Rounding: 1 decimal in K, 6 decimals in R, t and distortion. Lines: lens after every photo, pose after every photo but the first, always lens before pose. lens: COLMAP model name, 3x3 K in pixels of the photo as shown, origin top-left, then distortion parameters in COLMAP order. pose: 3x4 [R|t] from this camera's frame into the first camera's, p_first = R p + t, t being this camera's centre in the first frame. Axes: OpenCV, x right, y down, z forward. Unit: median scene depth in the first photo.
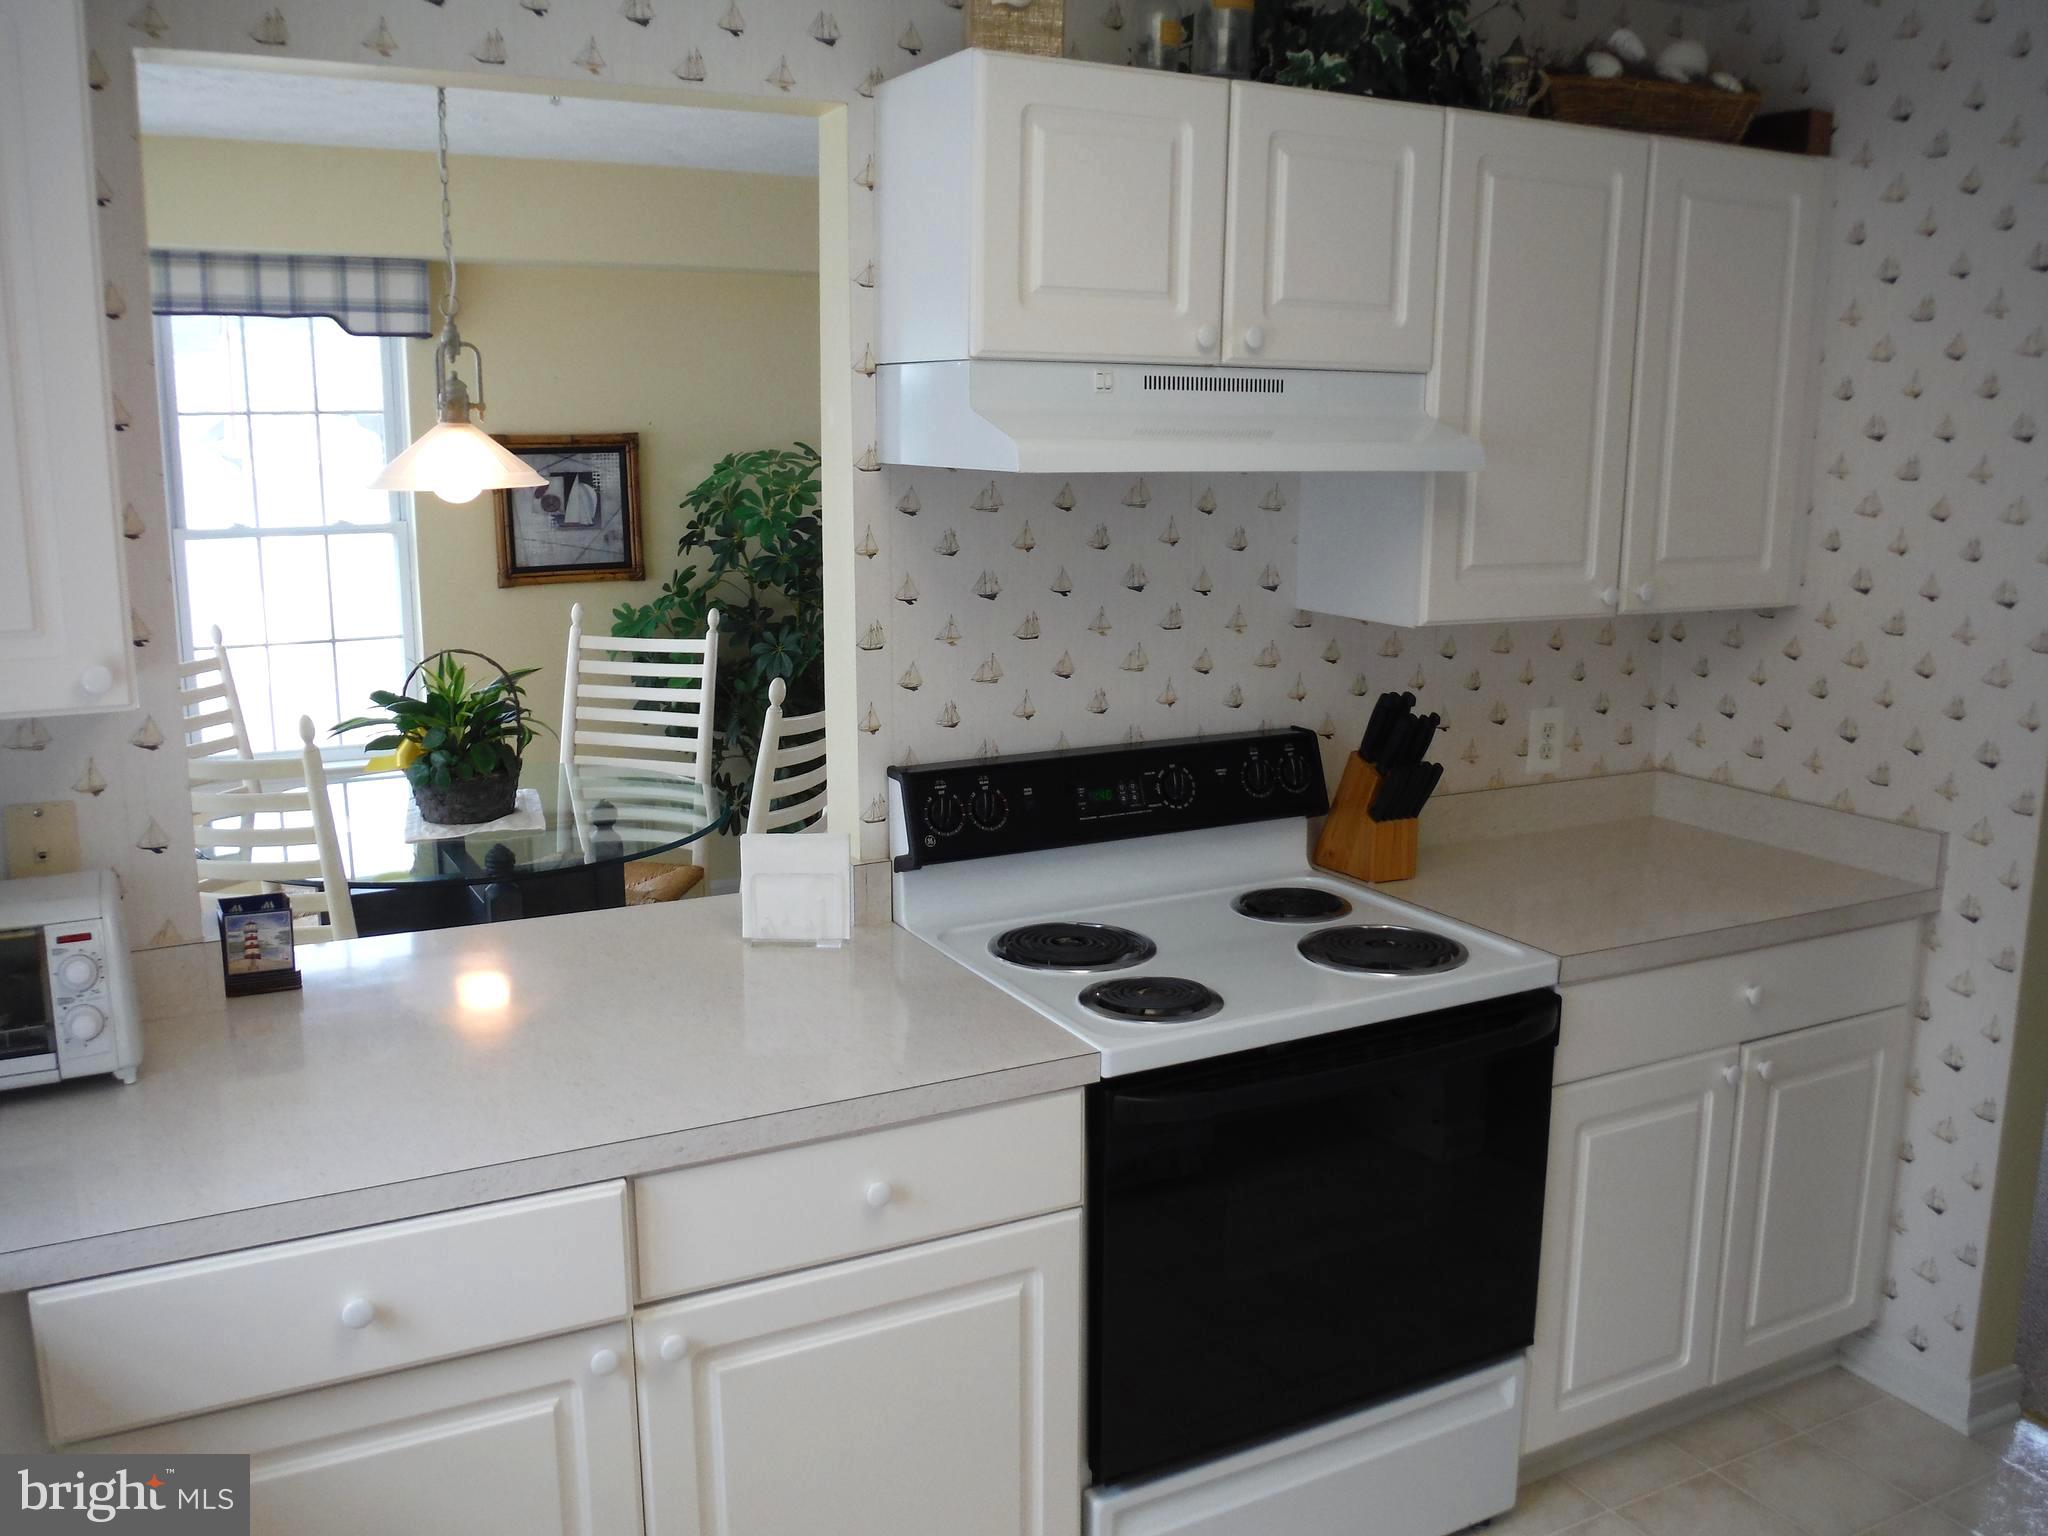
lens RADIAL K [[1711.2, 0, 1034.5], [0, 1711.2, 764.4], [0, 0, 1]] dist [-0.080901, 0.040634]
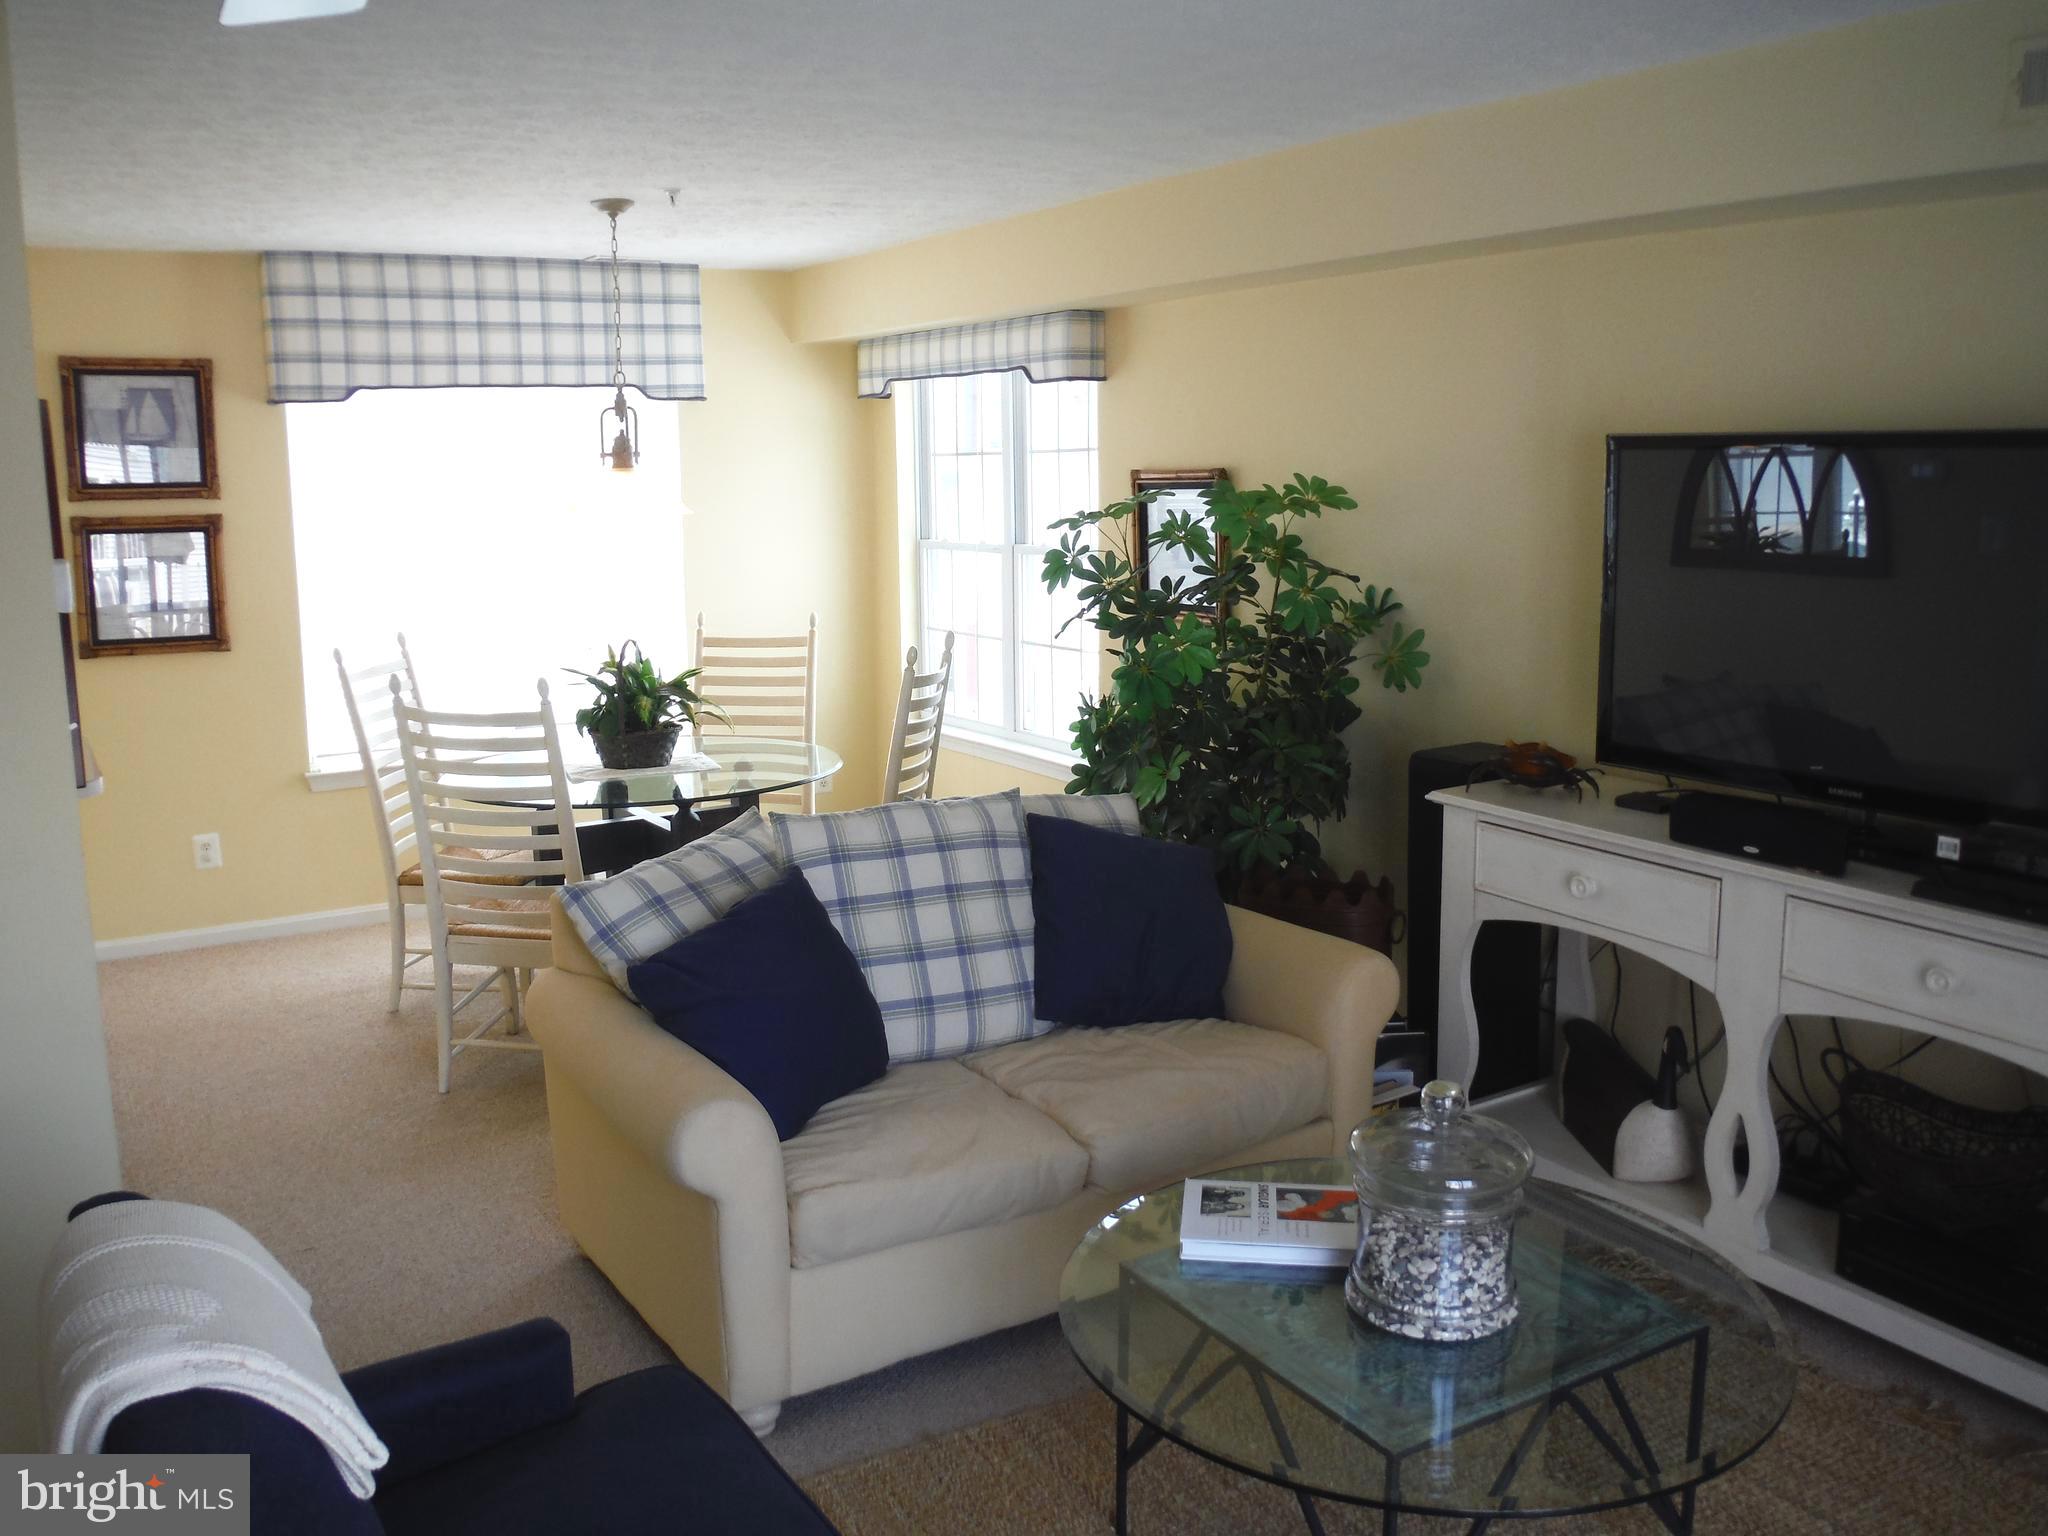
lens RADIAL K [[1711.2, 0, 1020.8], [0, 1711.2, 761.1], [0, 0, 1]] dist [-0.080901, 0.040634]
pose [[0.059026, 0.163006, -0.984858, 0.763397], [-0.180774, 0.972012, 0.150046, -0.176250], [0.981752, 0.169180, 0.086841, 0.926432]]
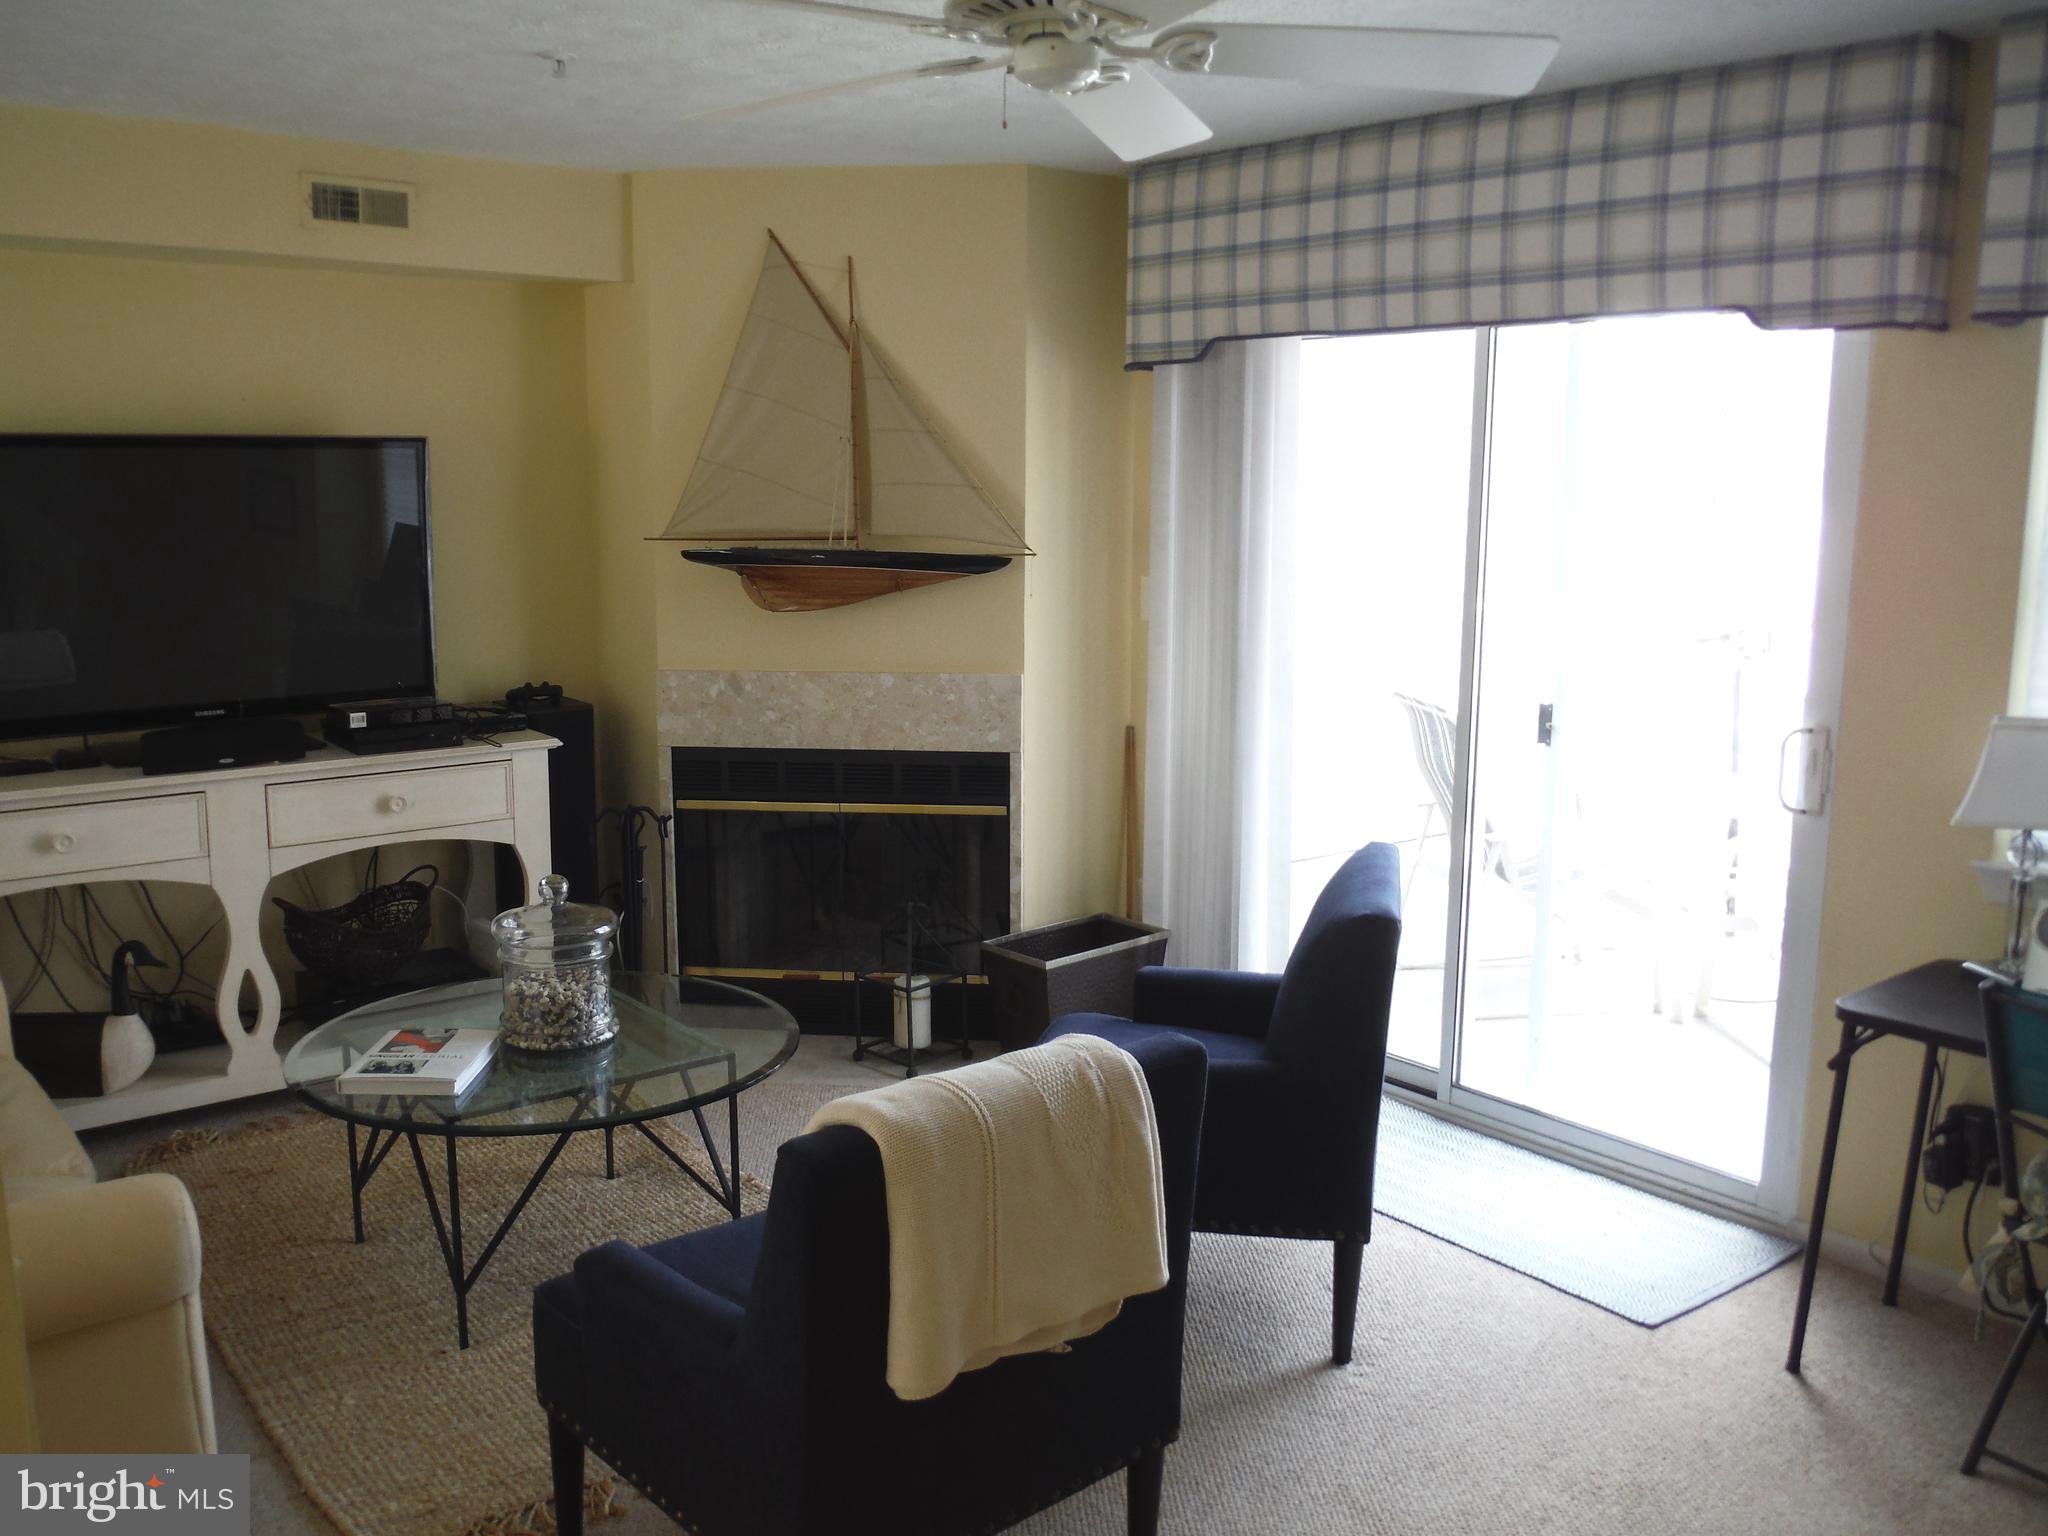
lens RADIAL K [[1711.2, 0, 1020.2], [0, 1711.2, 781.6], [0, 0, 1]] dist [-0.080901, 0.040634]
pose [[0.978620, -0.042206, 0.201301, 0.375575], [0.045127, 0.998932, -0.009942, -0.064515], [-0.200666, 0.018814, 0.979479, 0.395265]]
